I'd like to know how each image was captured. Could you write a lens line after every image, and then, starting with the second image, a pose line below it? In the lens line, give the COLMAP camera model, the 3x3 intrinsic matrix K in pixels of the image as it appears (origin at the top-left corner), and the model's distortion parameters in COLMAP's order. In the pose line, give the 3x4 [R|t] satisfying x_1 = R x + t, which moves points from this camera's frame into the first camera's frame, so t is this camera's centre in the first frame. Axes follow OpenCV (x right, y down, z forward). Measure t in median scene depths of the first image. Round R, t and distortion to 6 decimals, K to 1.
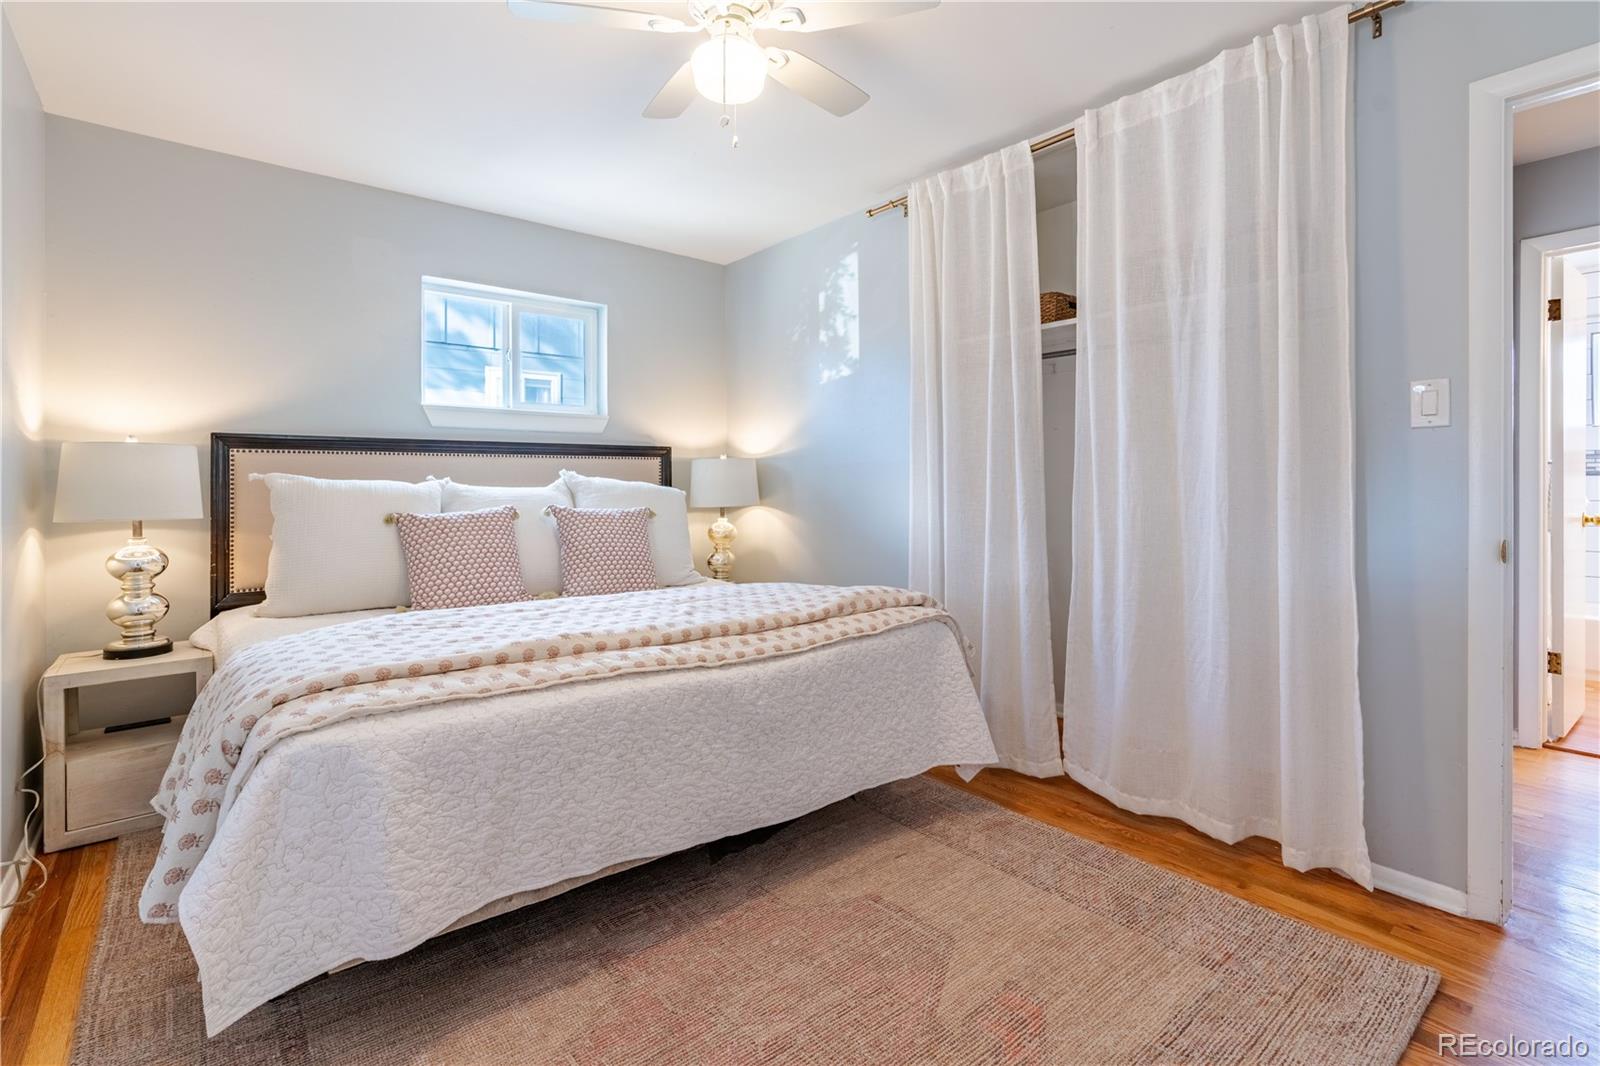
lens RADIAL K [[735.1, 0, 776.5], [0, 735.1, 486.8], [0, 0, 1]] dist [-0.011141, 0.003991]
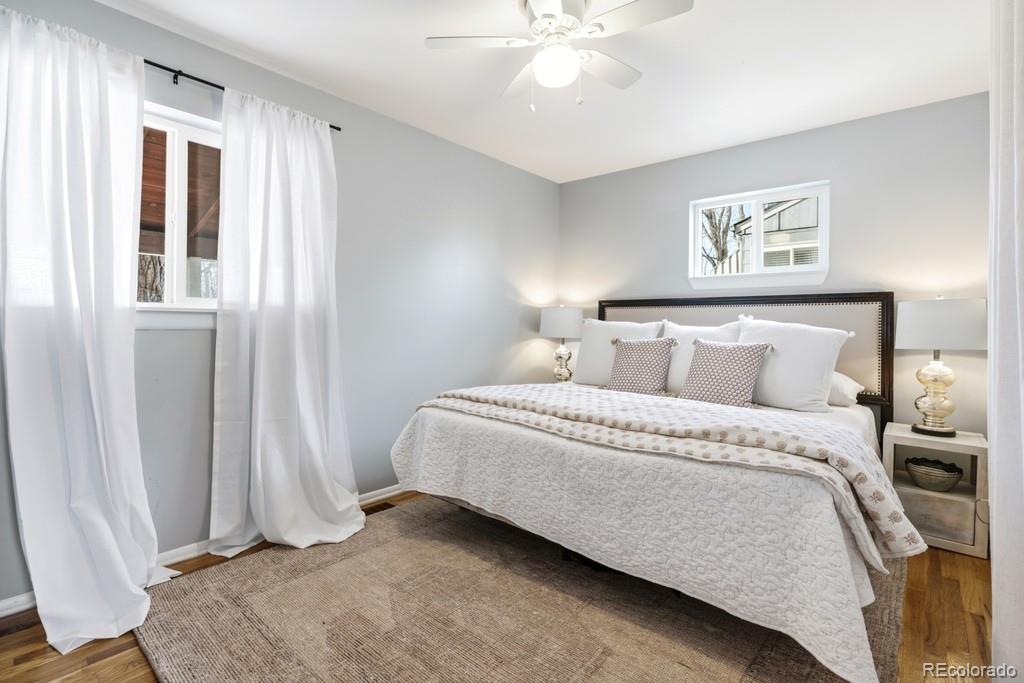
lens RADIAL K [[470.5, 0, 505.2], [0, 470.5, 323.0], [0, 0, 1]] dist [-0.011141, 0.003991]
pose [[0.198090, 0.002871, -0.980180, 0.772993], [-0.014070, 0.999901, 0.000085, -0.001128], [0.980083, 0.013775, 0.198110, 0.577190]]
